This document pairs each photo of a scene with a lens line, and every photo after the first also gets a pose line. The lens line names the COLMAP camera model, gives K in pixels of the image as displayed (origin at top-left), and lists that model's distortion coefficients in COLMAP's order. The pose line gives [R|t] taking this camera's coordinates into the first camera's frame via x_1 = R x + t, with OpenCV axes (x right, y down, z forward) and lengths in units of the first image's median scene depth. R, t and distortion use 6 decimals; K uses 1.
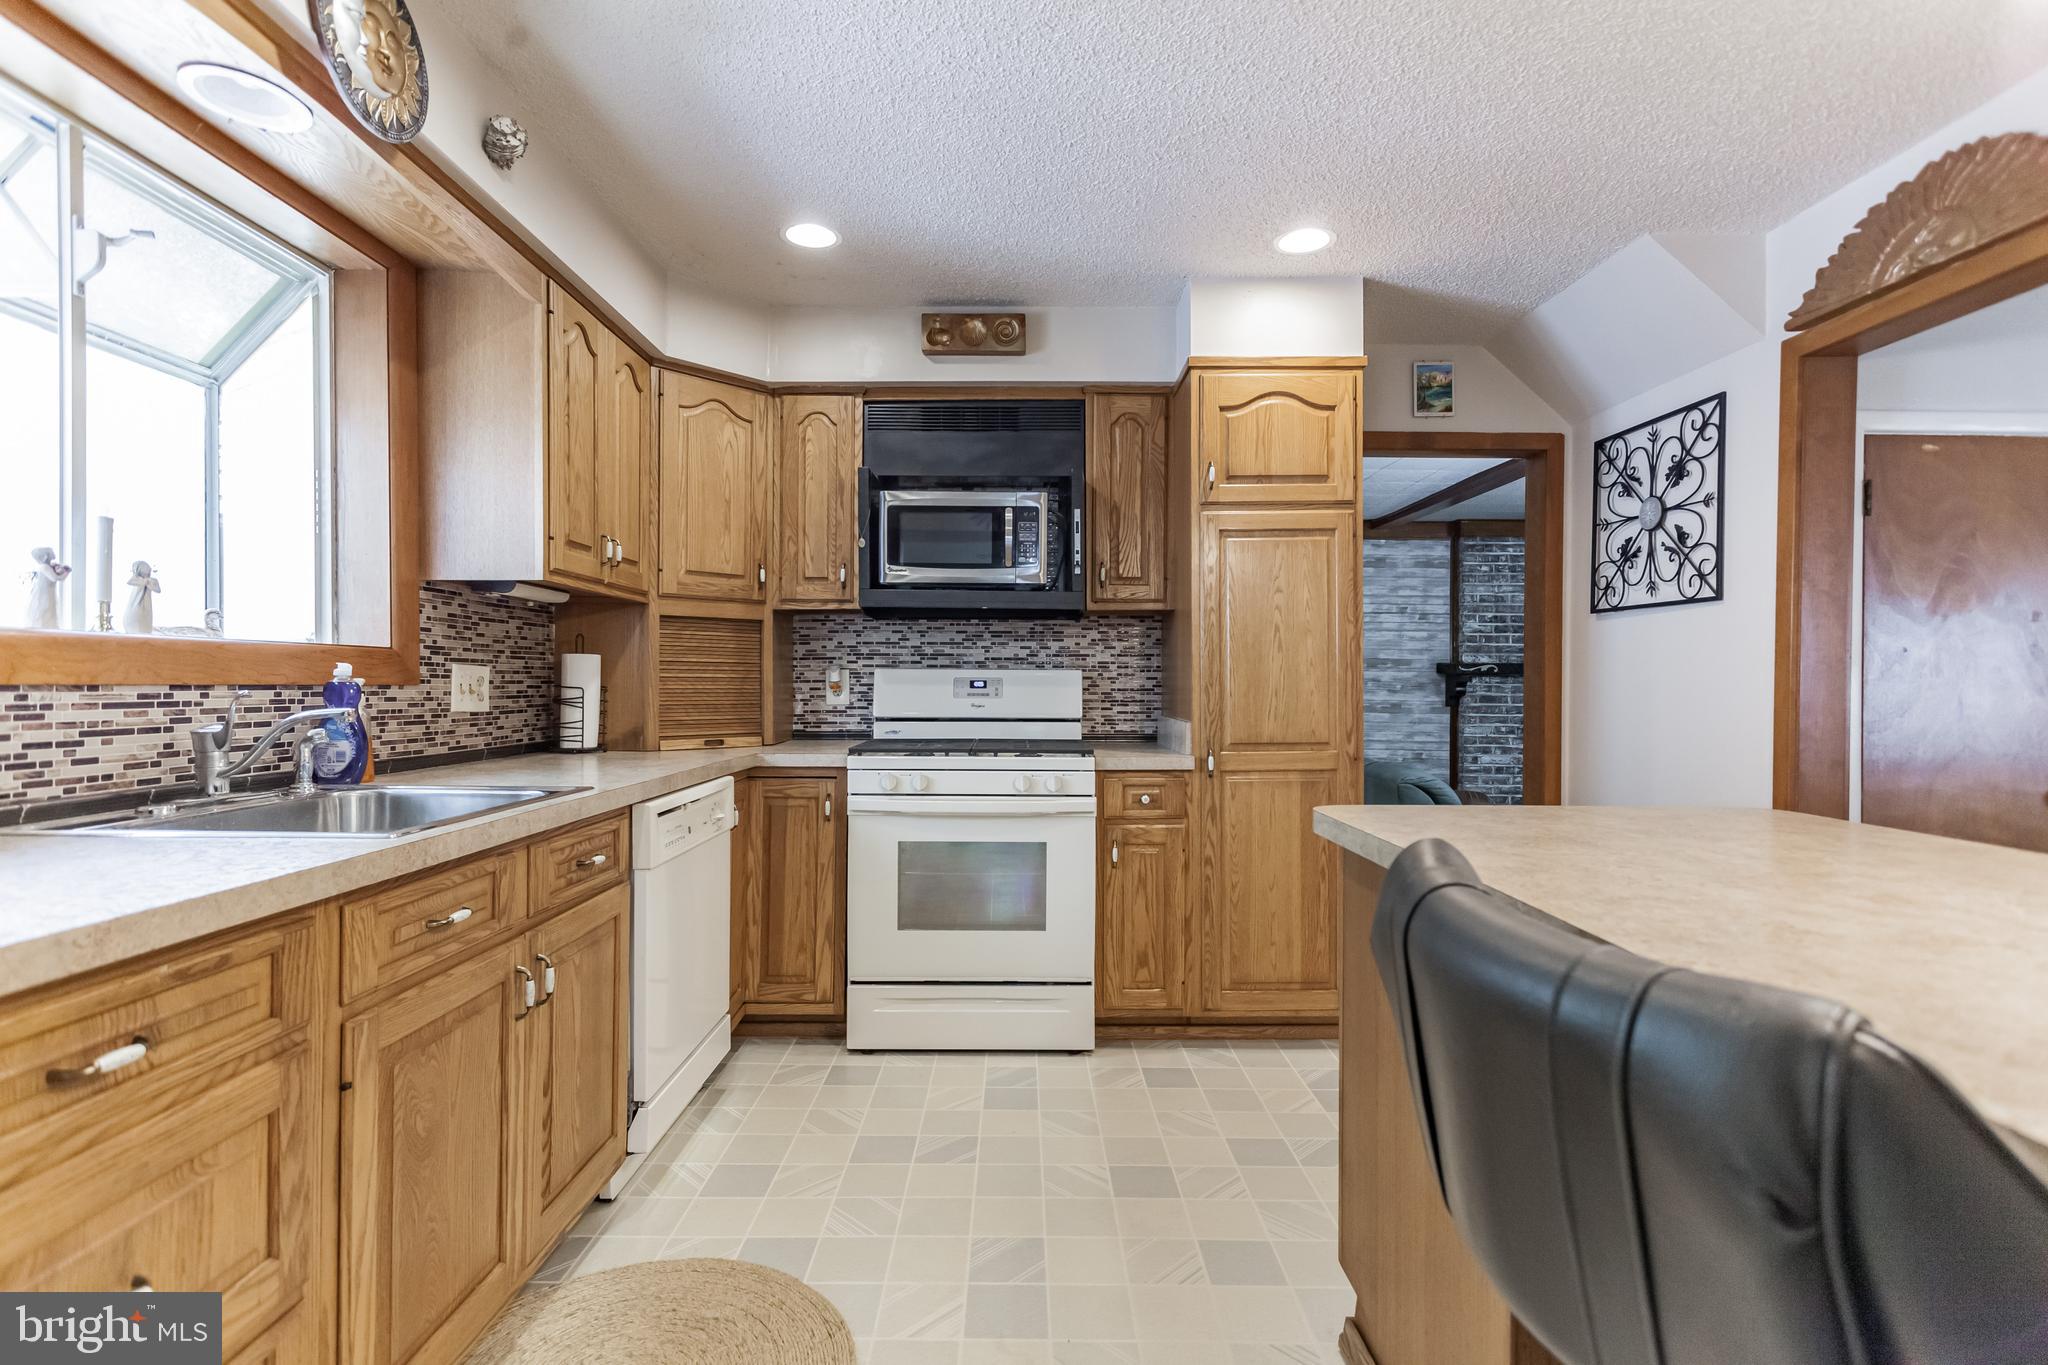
lens RADIAL K [[970.7, 0, 1020.8], [0, 970.7, 682.5], [0, 0, 1]] dist [0.001769, 0.001110]
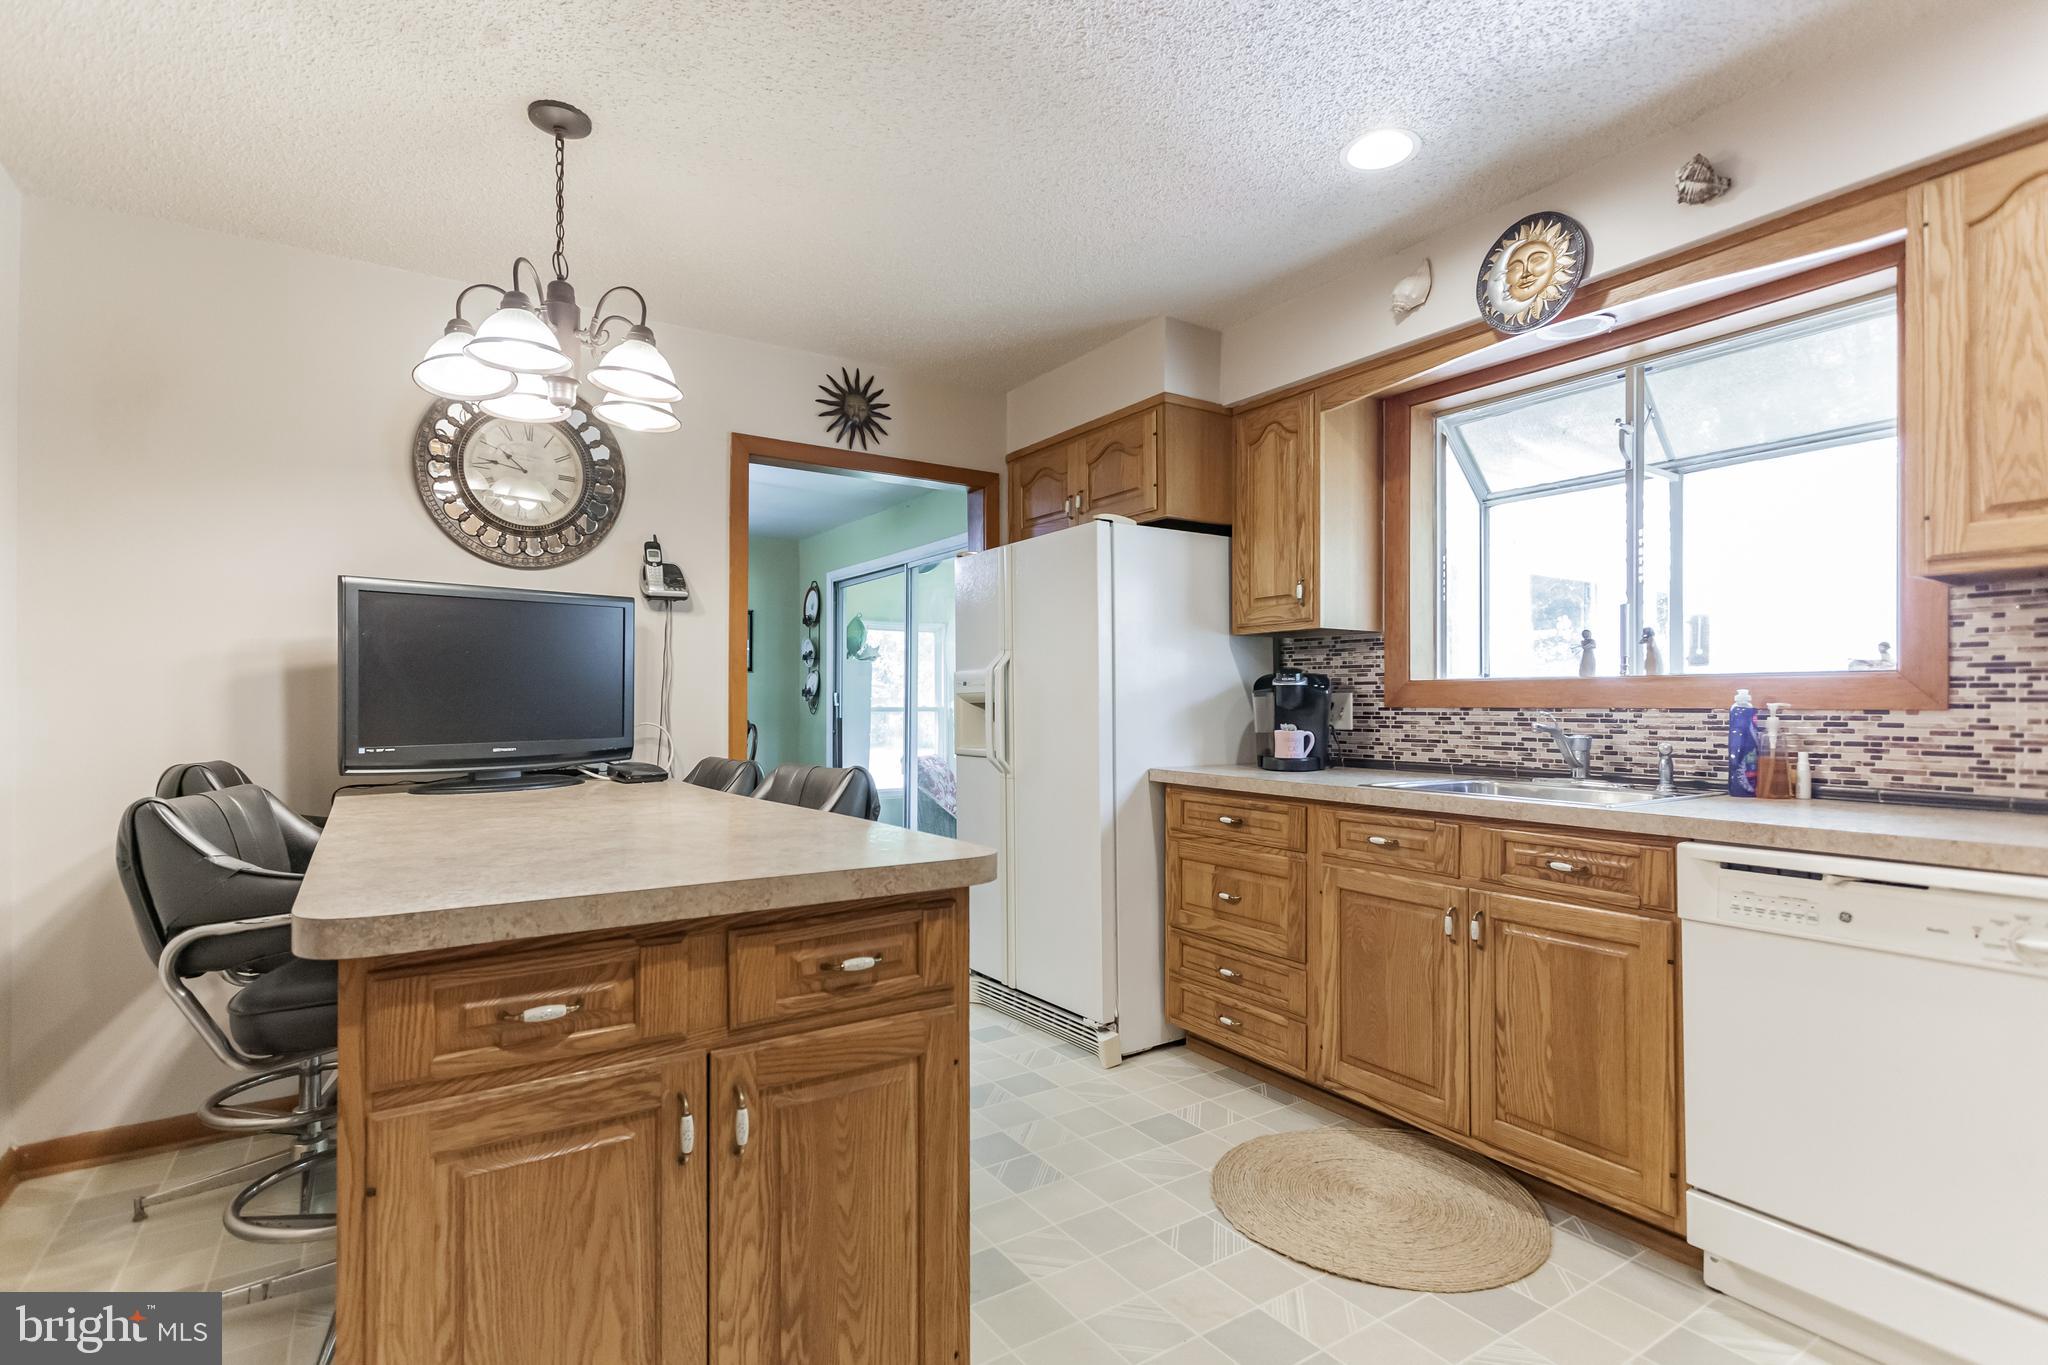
lens RADIAL K [[971.9, 0, 1021.8], [0, 971.9, 701.6], [0, 0, 1]] dist [0.002165, 0.000238]
pose [[-0.838351, -0.008082, -0.545070, 0.415881], [-0.005694, 0.999965, -0.006069, 0.003586], [0.545101, -0.001984, -0.838368, 0.979105]]
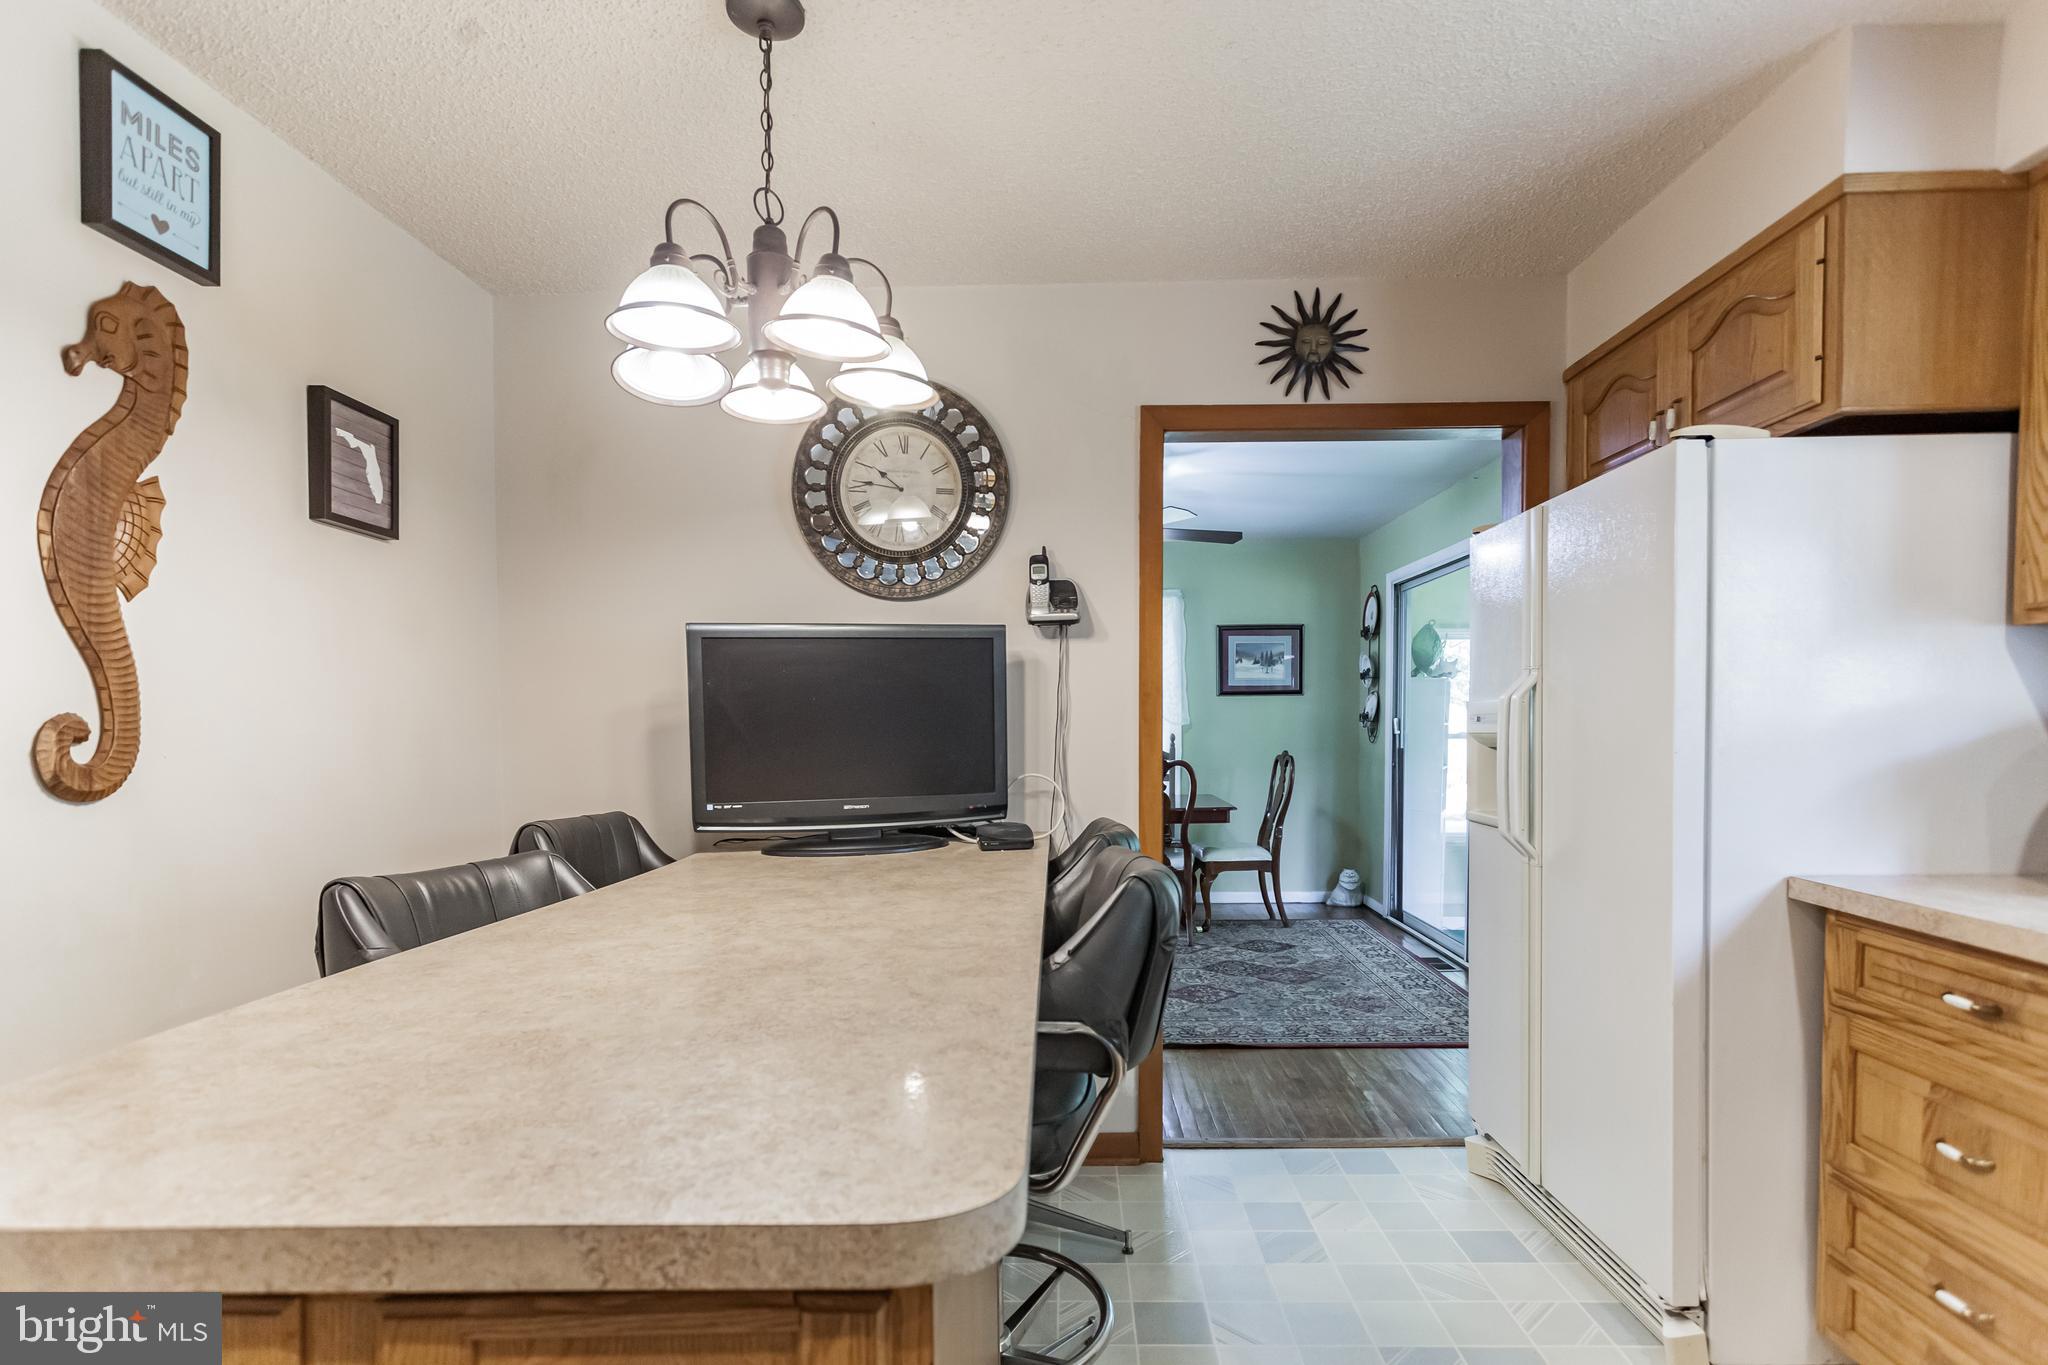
lens RADIAL K [[999.5, 0, 1039.8], [0, 999.5, 759.0], [0, 0, 1]] dist [0.000440, 0.005942]
pose [[-0.999604, -0.001275, 0.028096, 0.159507], [-0.000196, 0.999263, 0.038374, -0.024911], [-0.028125, 0.038354, -0.998868, 0.784697]]
